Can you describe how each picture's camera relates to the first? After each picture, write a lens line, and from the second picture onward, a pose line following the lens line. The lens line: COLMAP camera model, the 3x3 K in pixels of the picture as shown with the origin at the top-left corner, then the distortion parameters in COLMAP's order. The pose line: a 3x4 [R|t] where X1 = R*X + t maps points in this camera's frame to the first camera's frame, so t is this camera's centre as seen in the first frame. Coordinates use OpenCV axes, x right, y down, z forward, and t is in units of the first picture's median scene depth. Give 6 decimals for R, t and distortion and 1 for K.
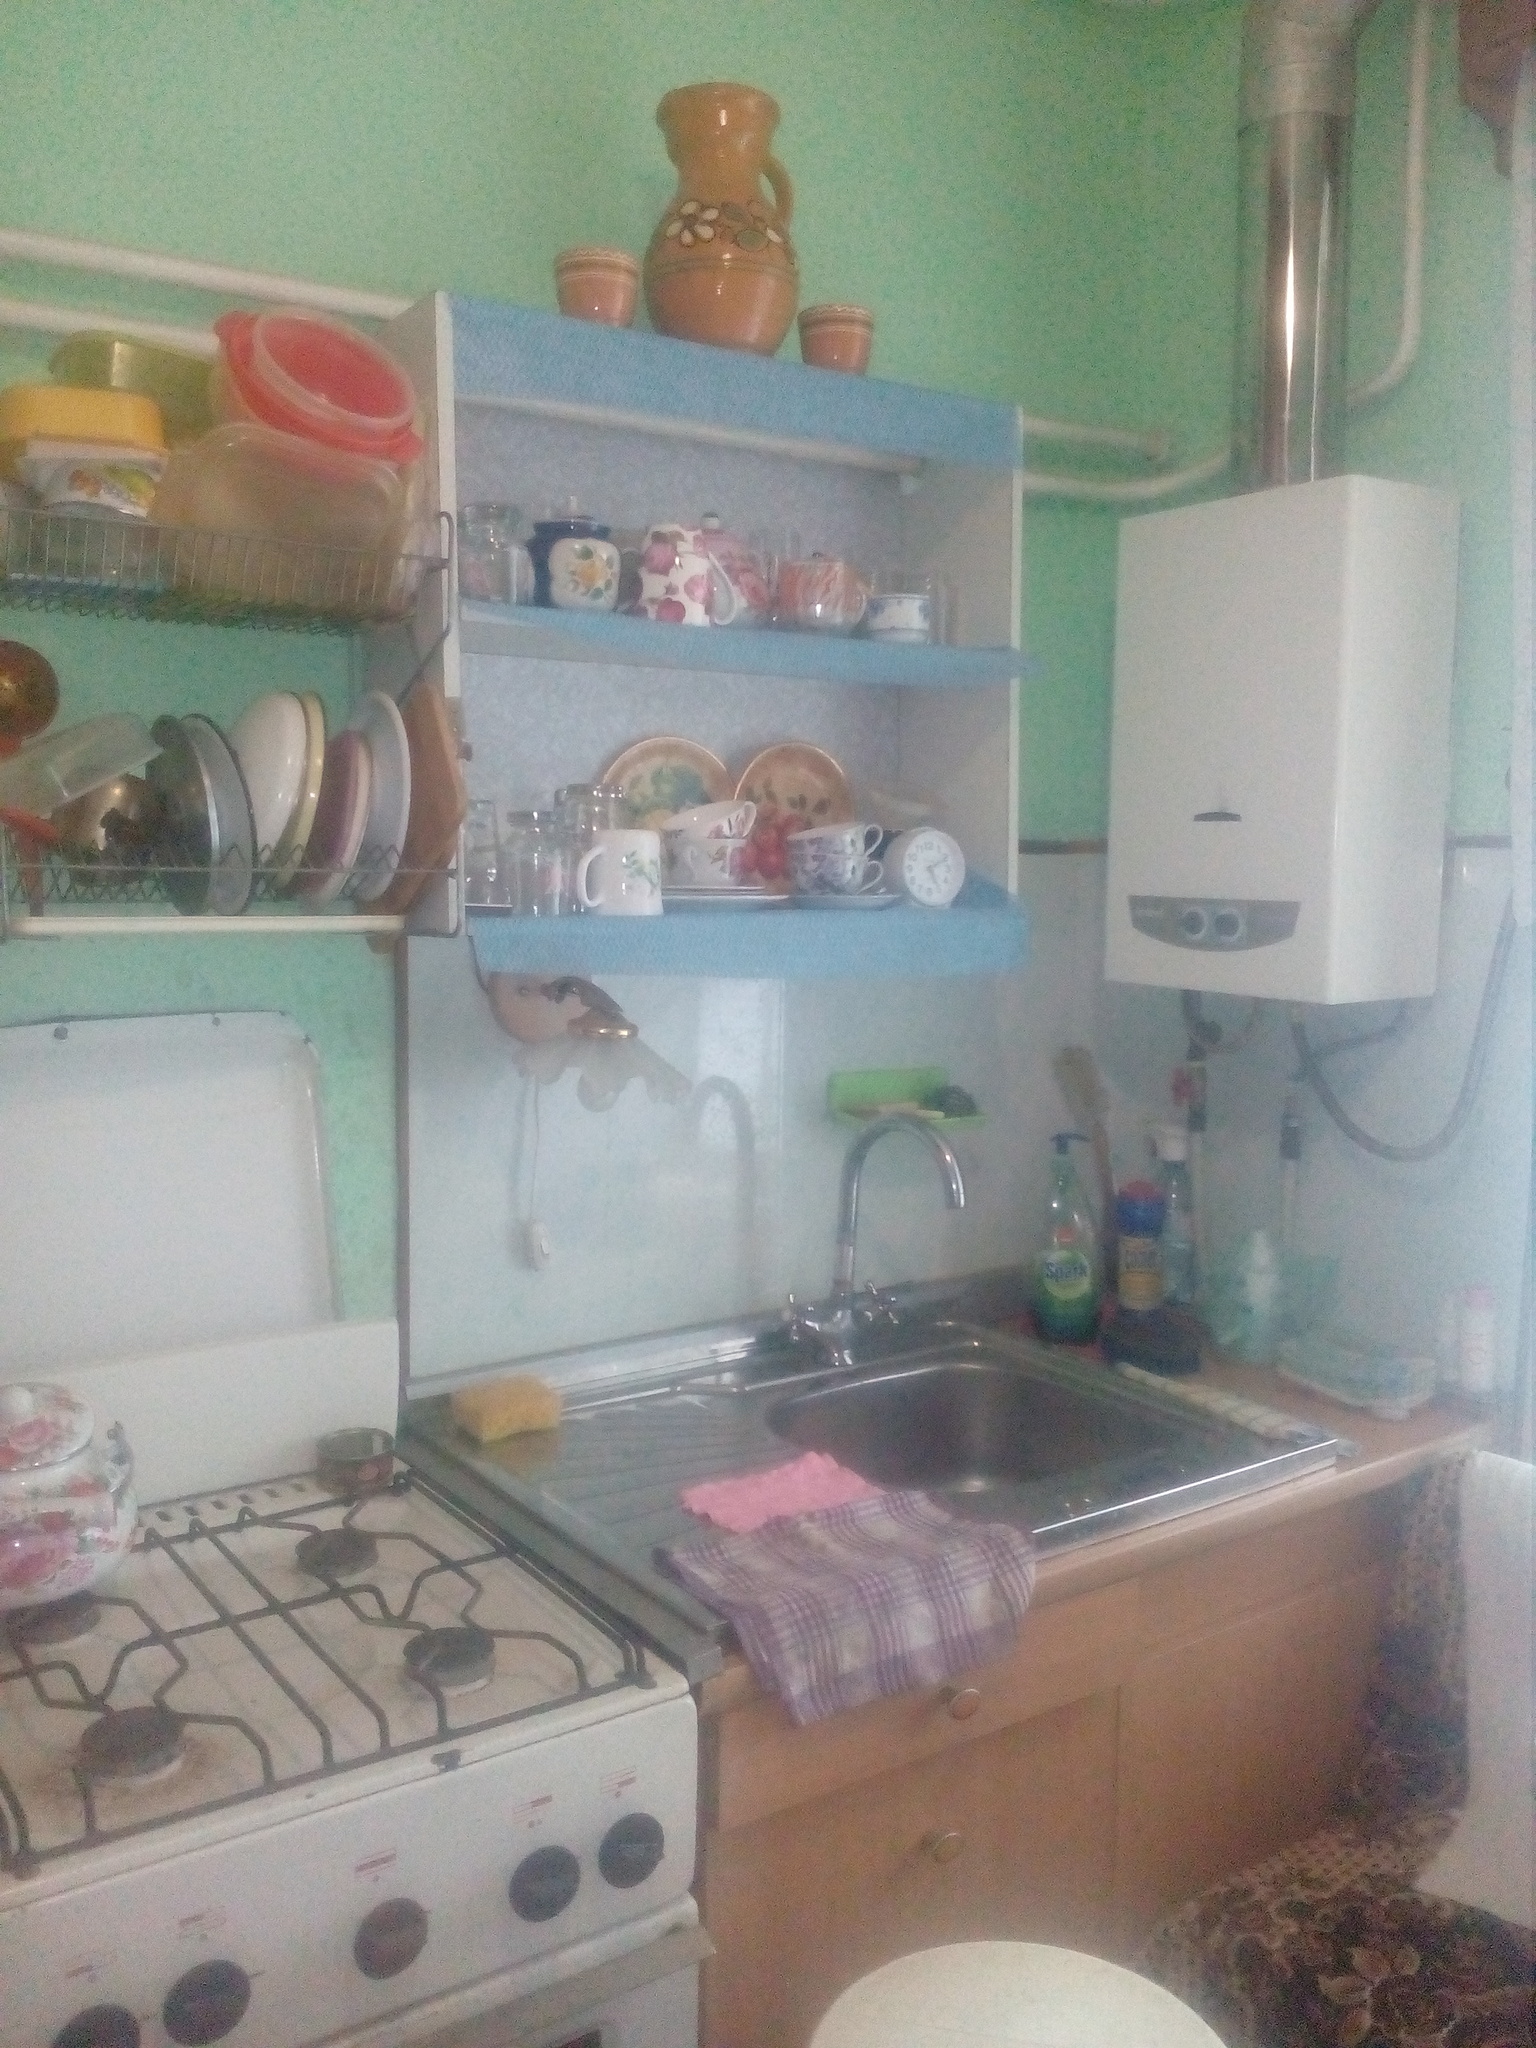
lens RADIAL K [[1765.2, 0, 765.6], [0, 1765.2, 1034.9], [0, 0, 1]] dist [0.058847, 0.007697]
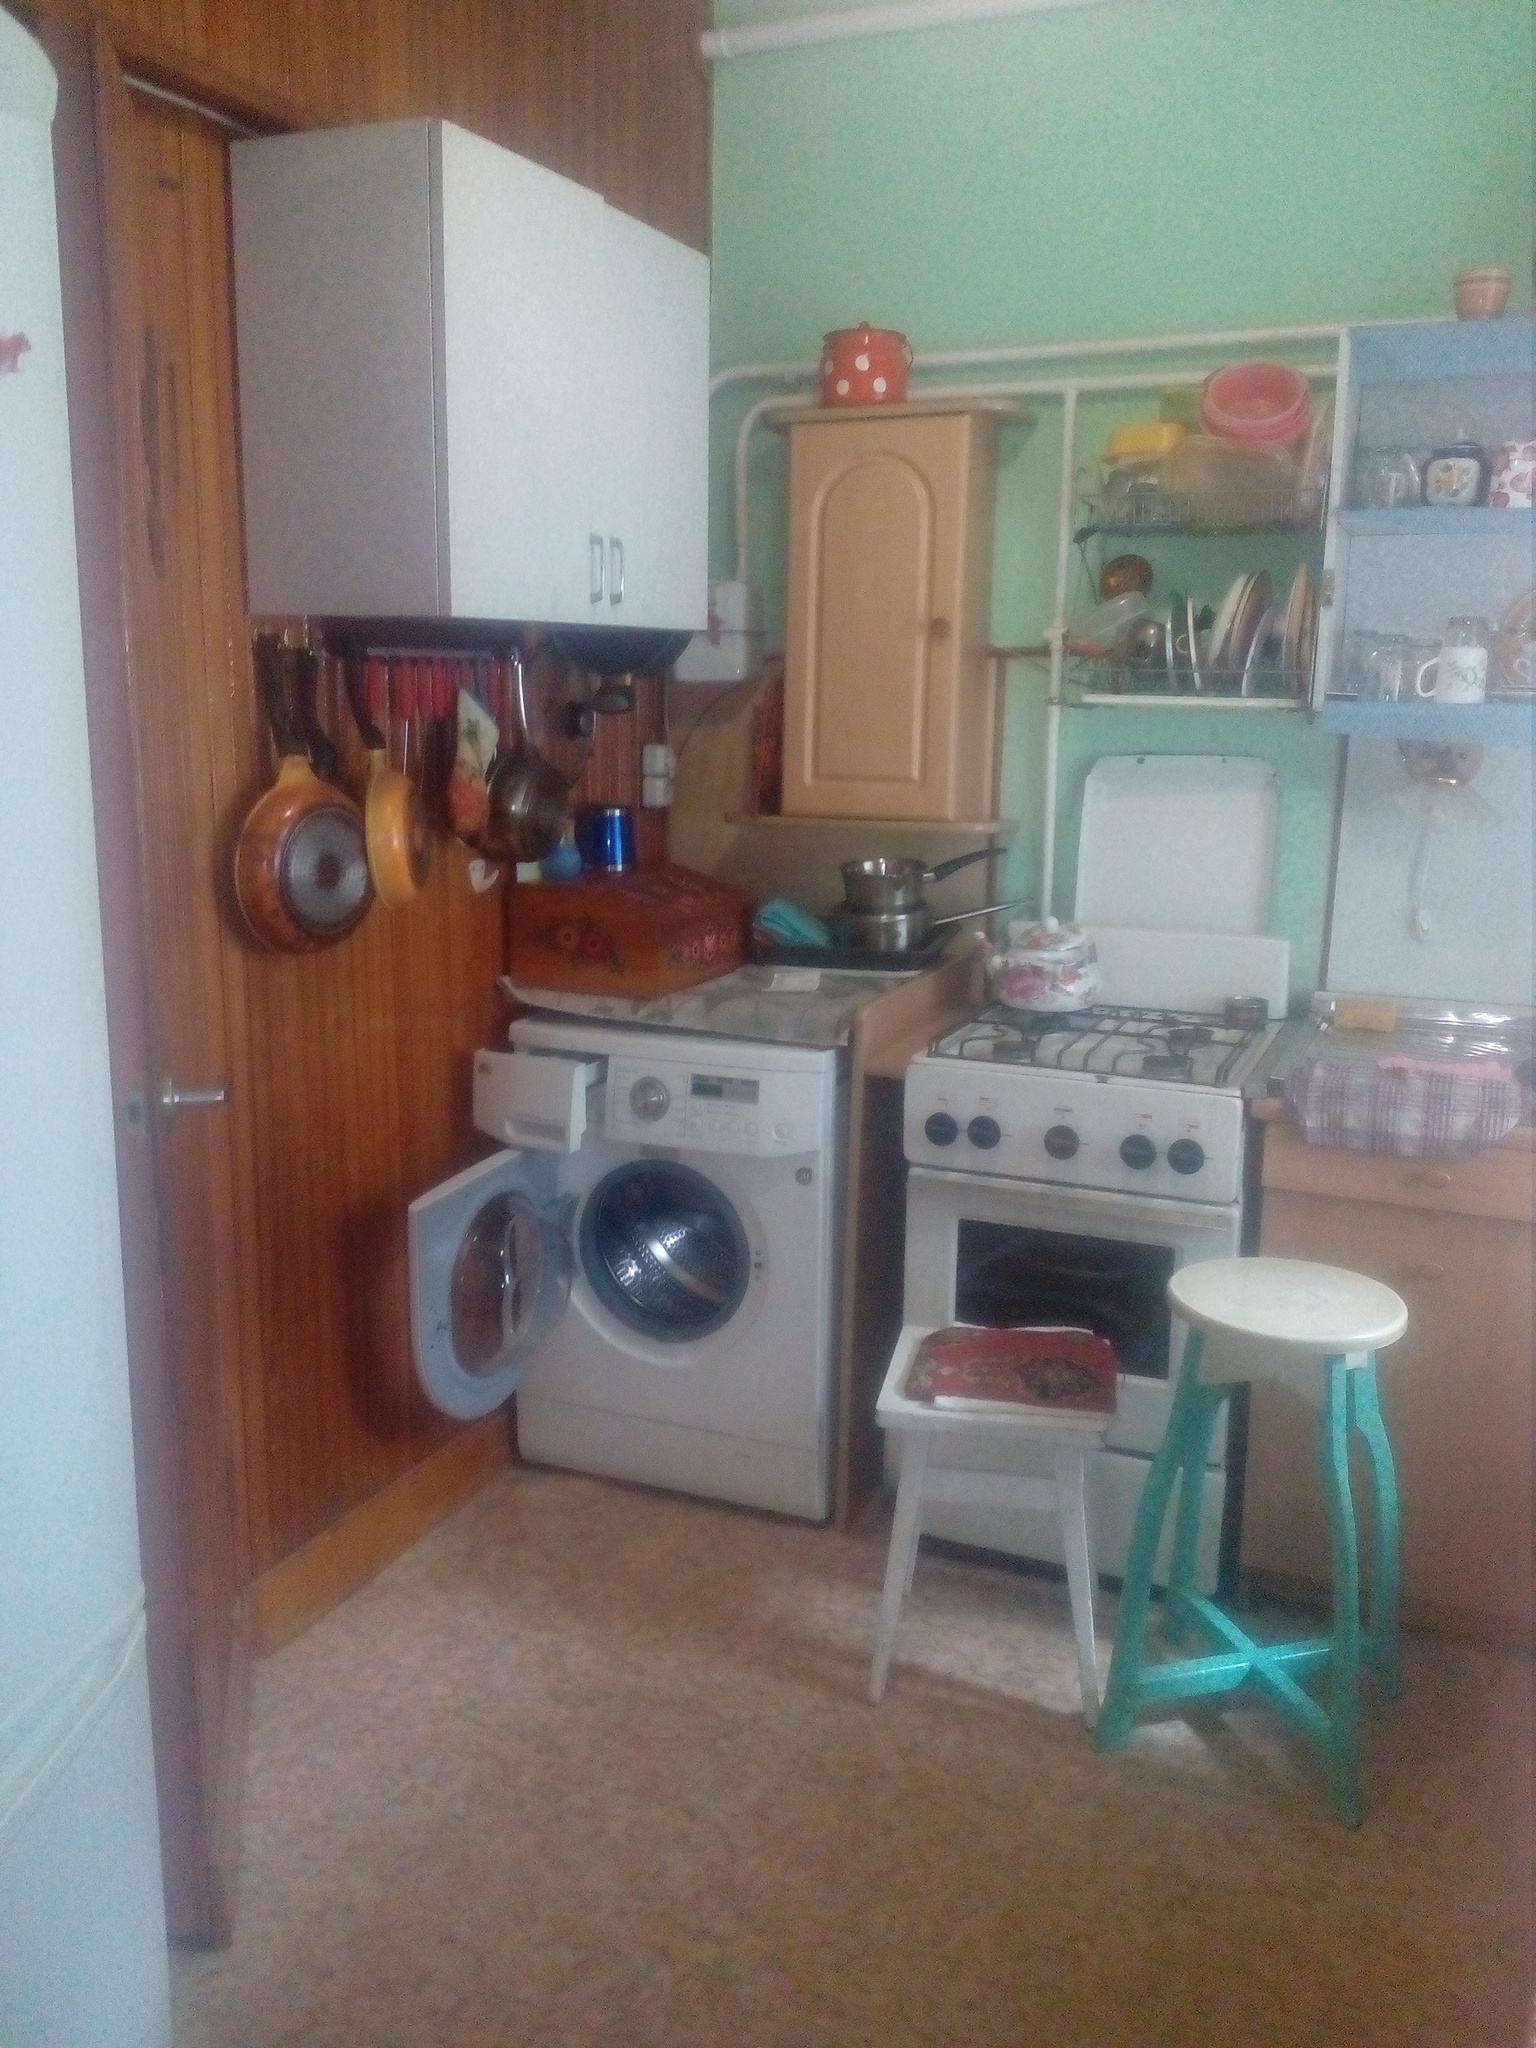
lens RADIAL K [[1765.2, 0, 765.7], [0, 1765.2, 1021.5], [0, 0, 1]] dist [0.058847, 0.007697]
pose [[0.533830, 0.153783, -0.831491, 1.002711], [-0.105790, 0.987744, 0.114763, 0.098035], [0.838948, 0.026700, 0.543556, -0.370664]]
